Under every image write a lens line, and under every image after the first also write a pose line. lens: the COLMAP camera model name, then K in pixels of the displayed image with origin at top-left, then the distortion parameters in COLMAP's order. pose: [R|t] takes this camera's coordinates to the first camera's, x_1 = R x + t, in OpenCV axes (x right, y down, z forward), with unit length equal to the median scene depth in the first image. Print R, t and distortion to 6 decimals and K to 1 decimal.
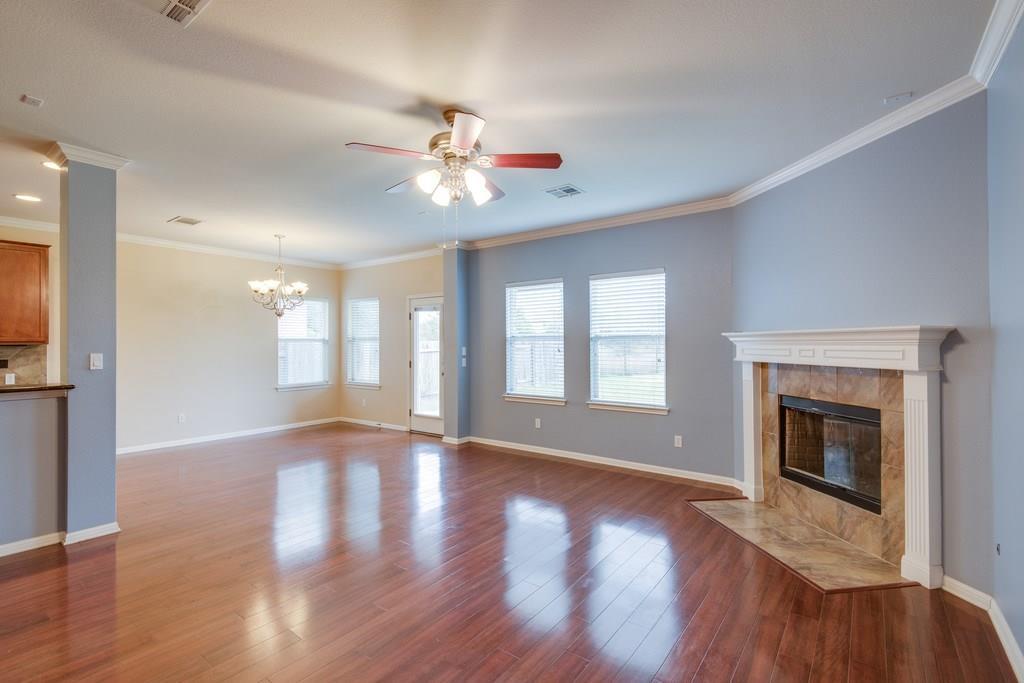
lens RADIAL K [[470.6, 0, 508.0], [0, 470.6, 342.1], [0, 0, 1]] dist [0.010234, -0.004906]
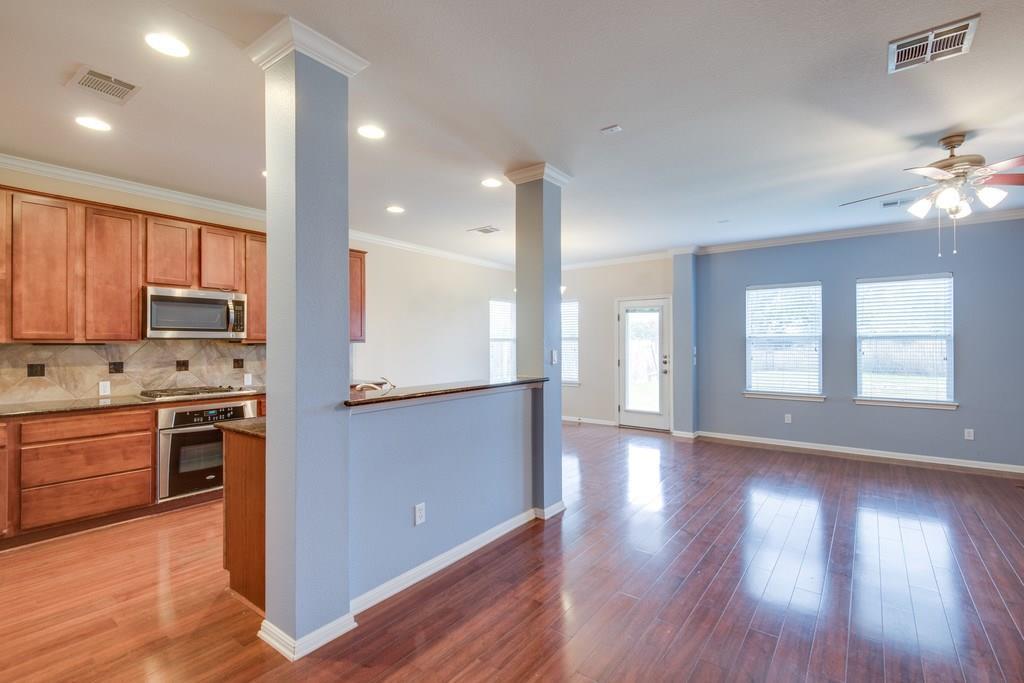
lens RADIAL K [[470.6, 0, 504.6], [0, 470.6, 337.9], [0, 0, 1]] dist [0.010234, -0.004906]
pose [[0.999936, 0.002231, -0.011051, -0.609986], [-0.002345, 0.999945, -0.010236, 0.003965], [0.011028, 0.010261, 0.999887, -0.078169]]
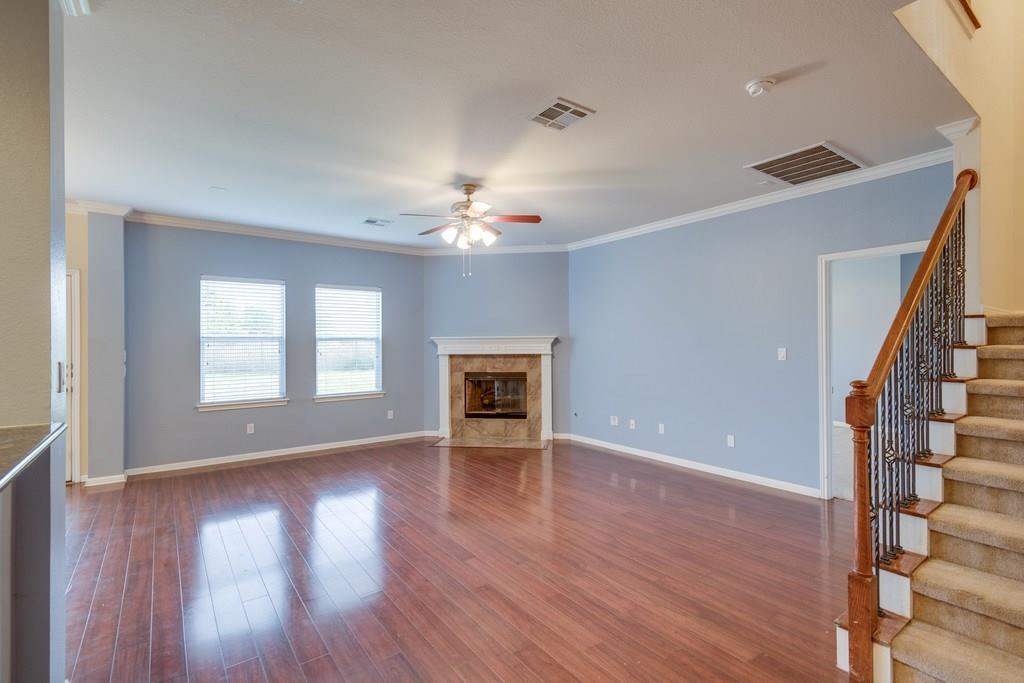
lens RADIAL K [[470.6, 0, 514.1], [0, 470.6, 340.2], [0, 0, 1]] dist [0.010234, -0.004906]
pose [[0.271807, 0.005499, 0.962336, -0.770849], [0.002764, 0.999975, -0.006495, 0.001845], [-0.962348, 0.004425, 0.271785, 0.244698]]
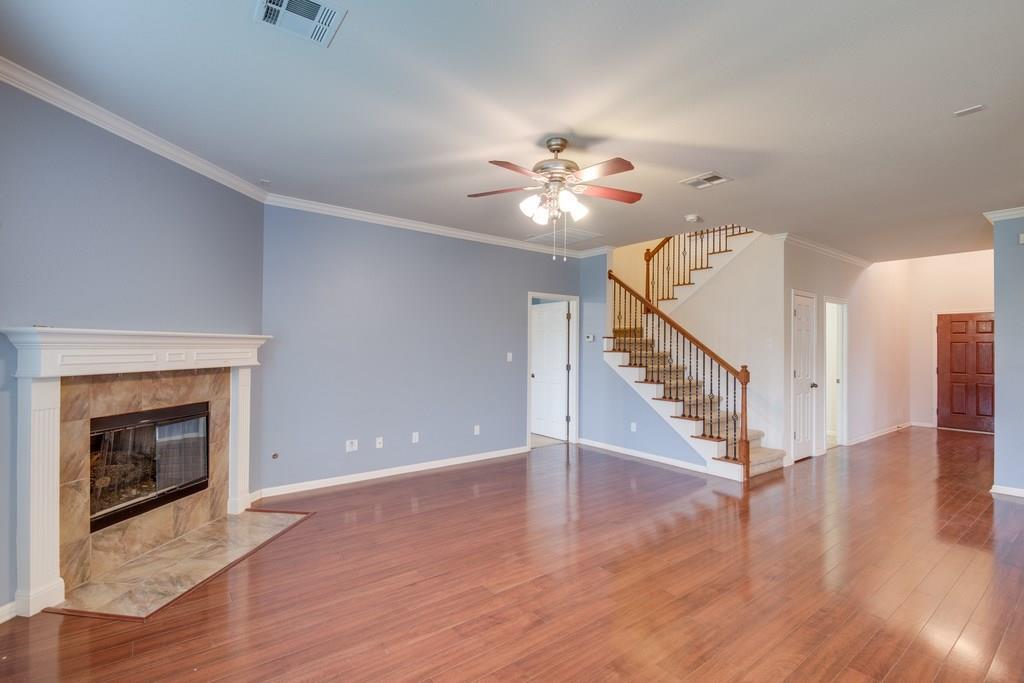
lens RADIAL K [[470.6, 0, 511.0], [0, 470.6, 346.4], [0, 0, 1]] dist [0.010234, -0.004906]
pose [[-0.965141, -0.004258, 0.261695, -0.156922], [-0.005810, 0.999970, -0.005158, 0.001399], [-0.261665, -0.006499, -0.965137, 1.090383]]
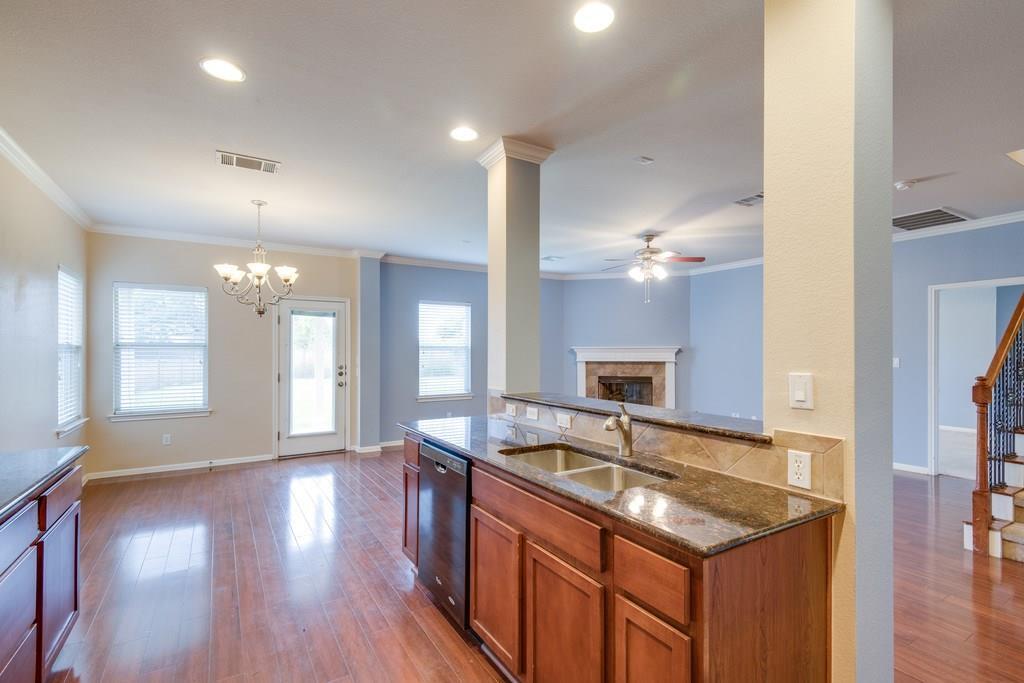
lens RADIAL K [[470.6, 0, 512.1], [0, 470.6, 350.8], [0, 0, 1]] dist [0.010234, -0.004906]
pose [[0.361864, 0.003396, 0.932225, -1.122831], [-0.002953, 0.999993, -0.002496, 0.001521], [-0.932226, -0.001850, 0.361872, 0.424452]]
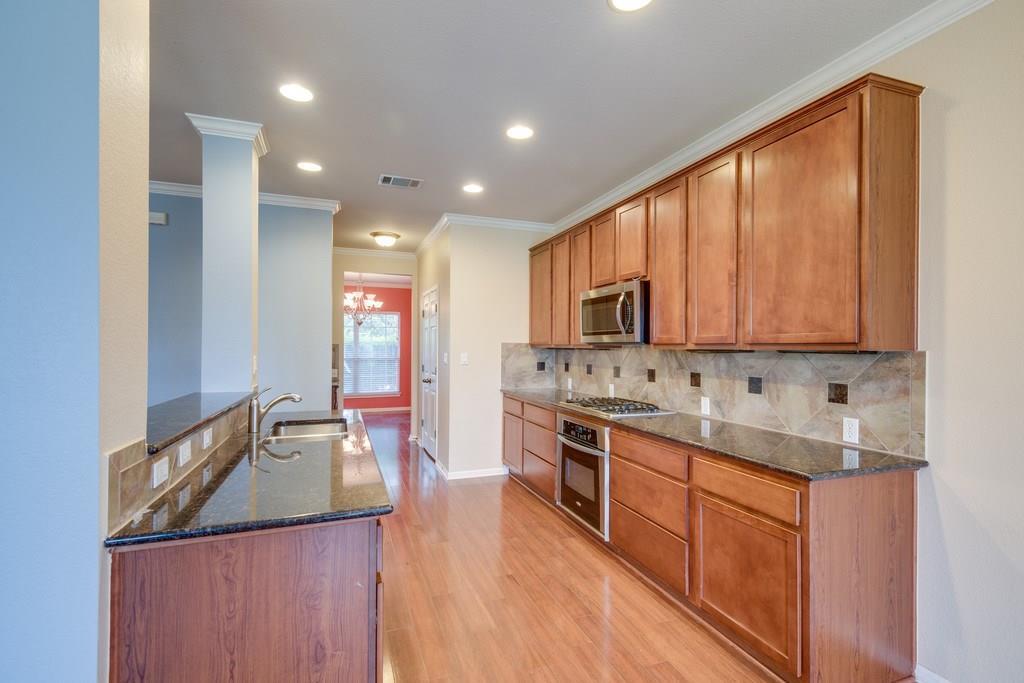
lens RADIAL K [[470.6, 0, 510.0], [0, 470.6, 345.5], [0, 0, 1]] dist [0.010234, -0.004906]
pose [[-0.542164, -0.003447, -0.840265, -0.493869], [-0.004954, 0.999987, -0.000905, 0.002868], [0.840258, 0.003672, -0.542175, 0.915047]]
